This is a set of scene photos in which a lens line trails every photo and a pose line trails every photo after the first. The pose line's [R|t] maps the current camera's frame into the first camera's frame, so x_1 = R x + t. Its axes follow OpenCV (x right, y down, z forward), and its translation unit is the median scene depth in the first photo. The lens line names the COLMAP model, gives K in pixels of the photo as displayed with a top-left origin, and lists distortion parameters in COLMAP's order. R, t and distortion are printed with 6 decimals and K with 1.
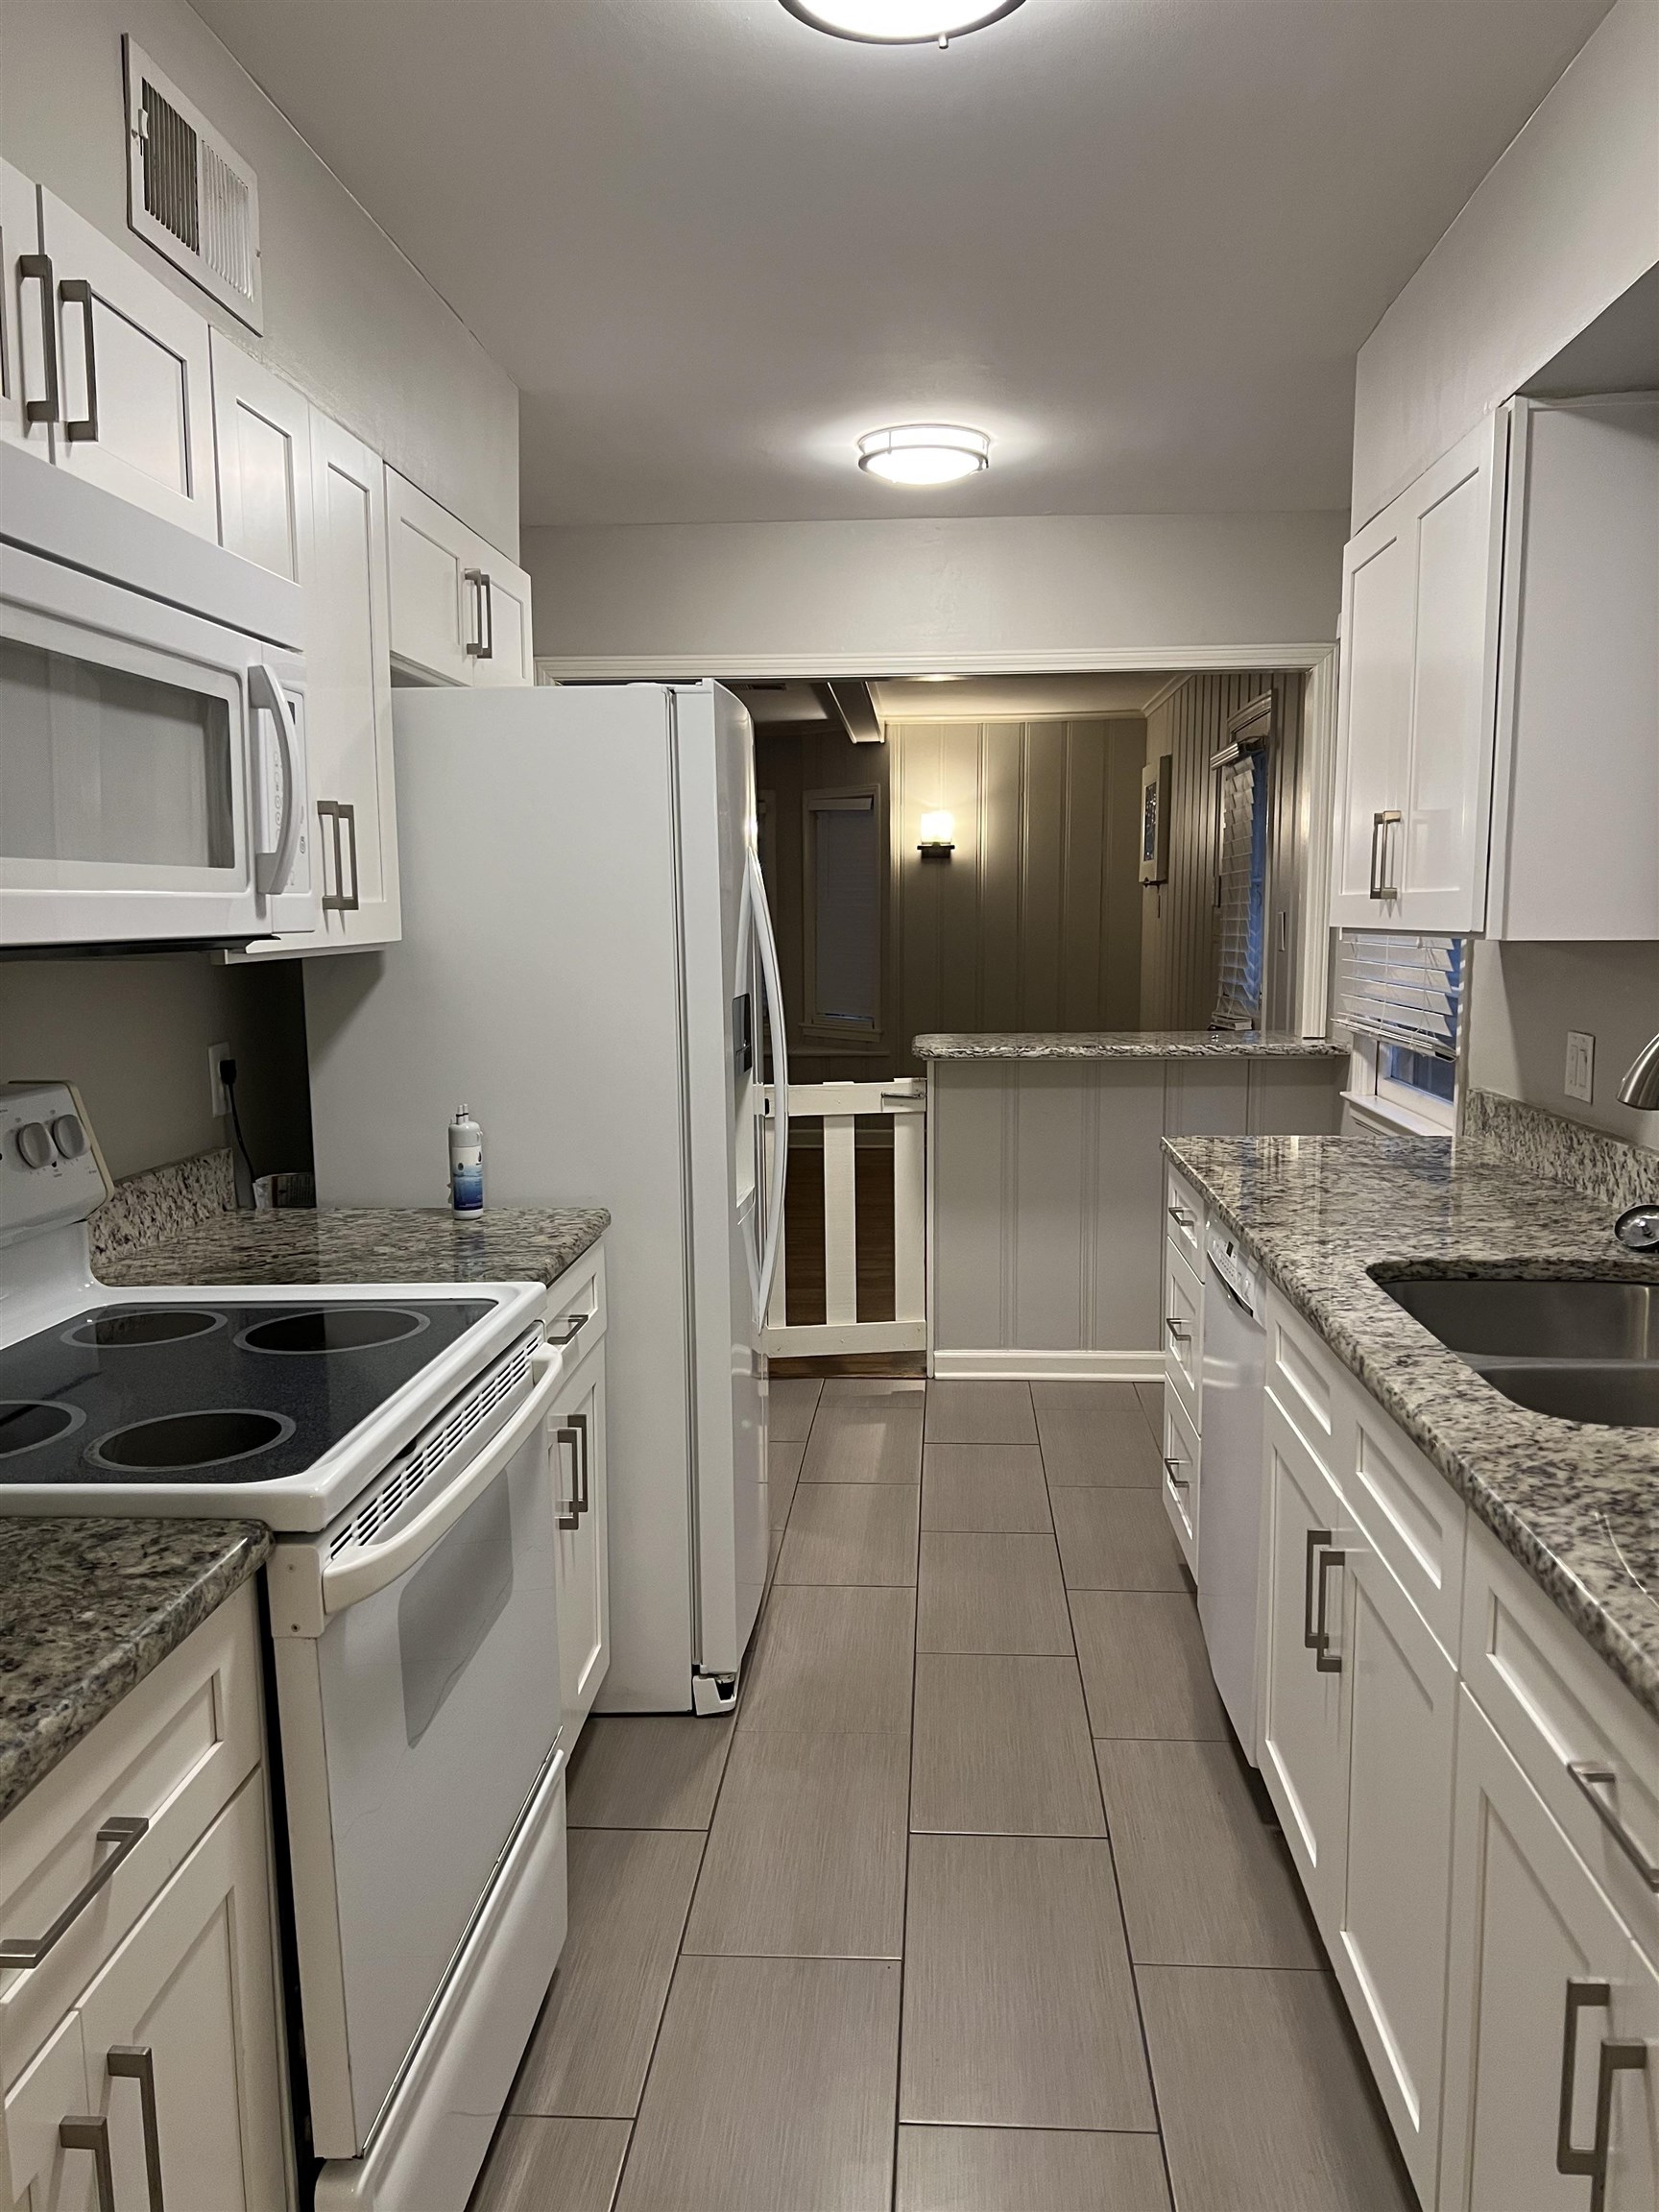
lens RADIAL K [[1645.4, 0, 834.8], [0, 1645.4, 1114.9], [0, 0, 1]] dist [0.037040, -0.032592]
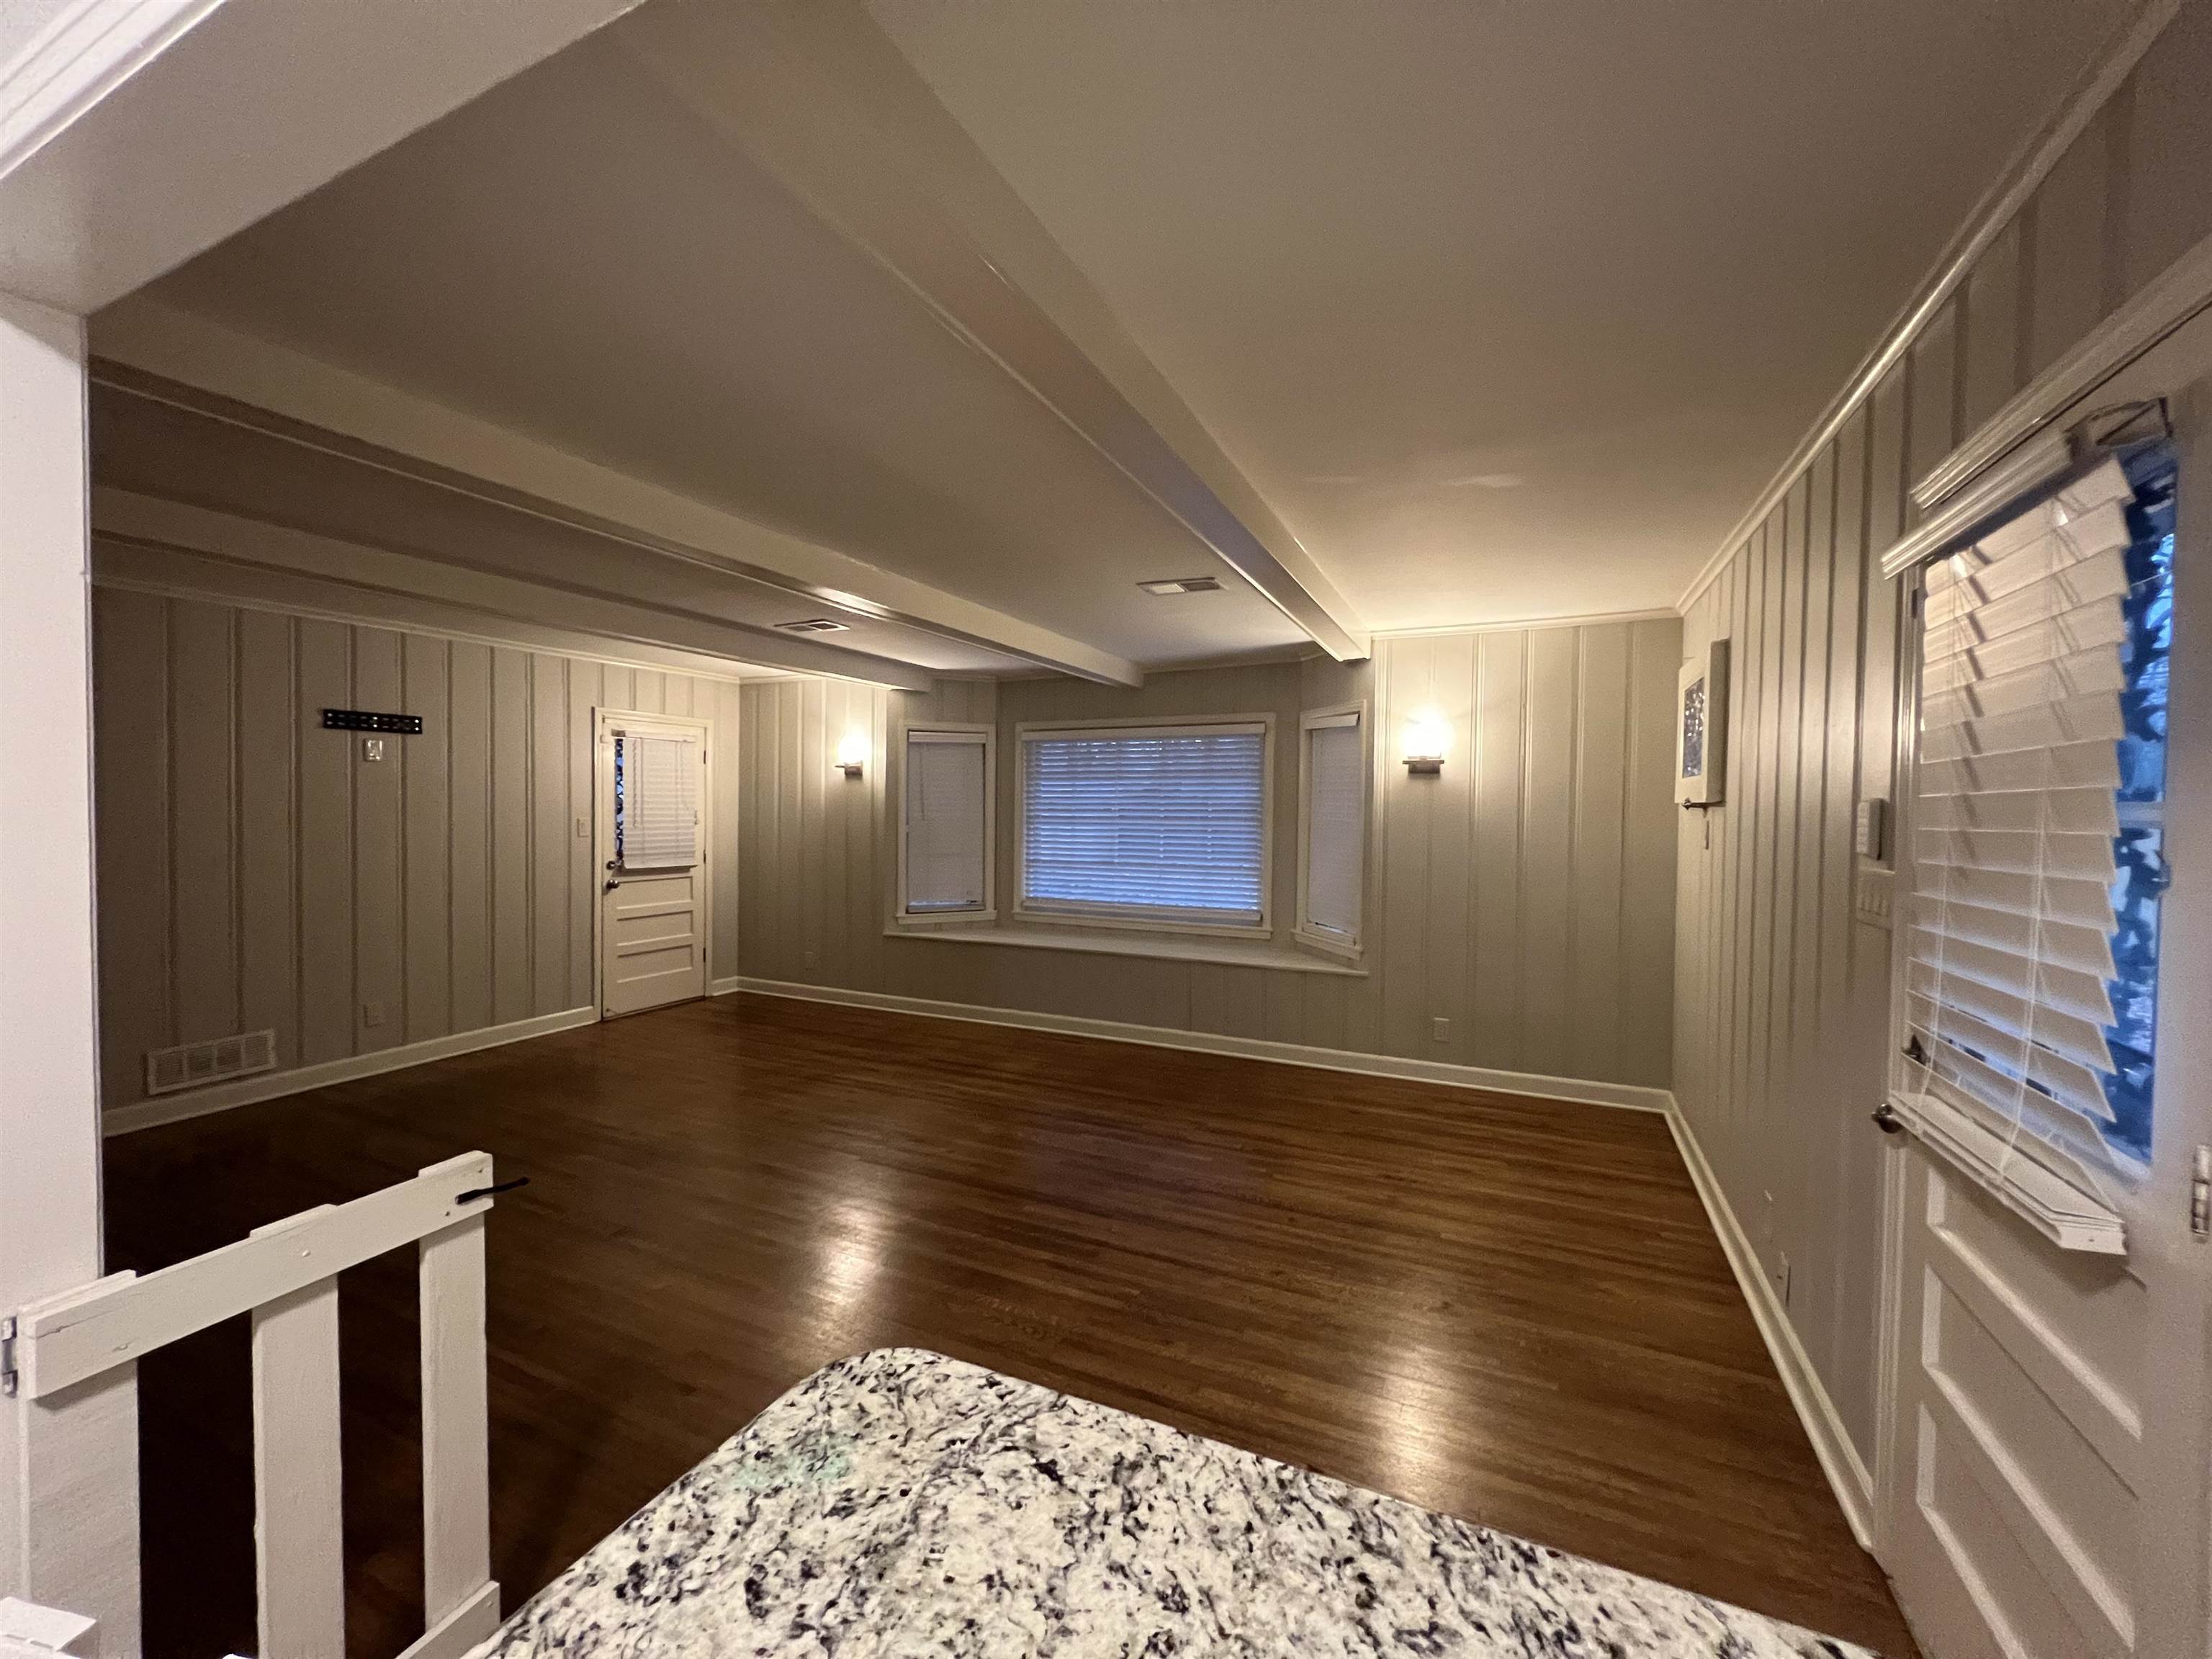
lens RADIAL K [[877.0, 0, 1107.1], [0, 877.0, 826.4], [0, 0, 1]] dist [0.000005, 0.000293]
pose [[0.930364, 0.025355, -0.365760, 0.078135], [-0.061988, 0.994122, -0.088761, -0.070030], [0.361360, 0.105252, 0.926467, 0.471778]]
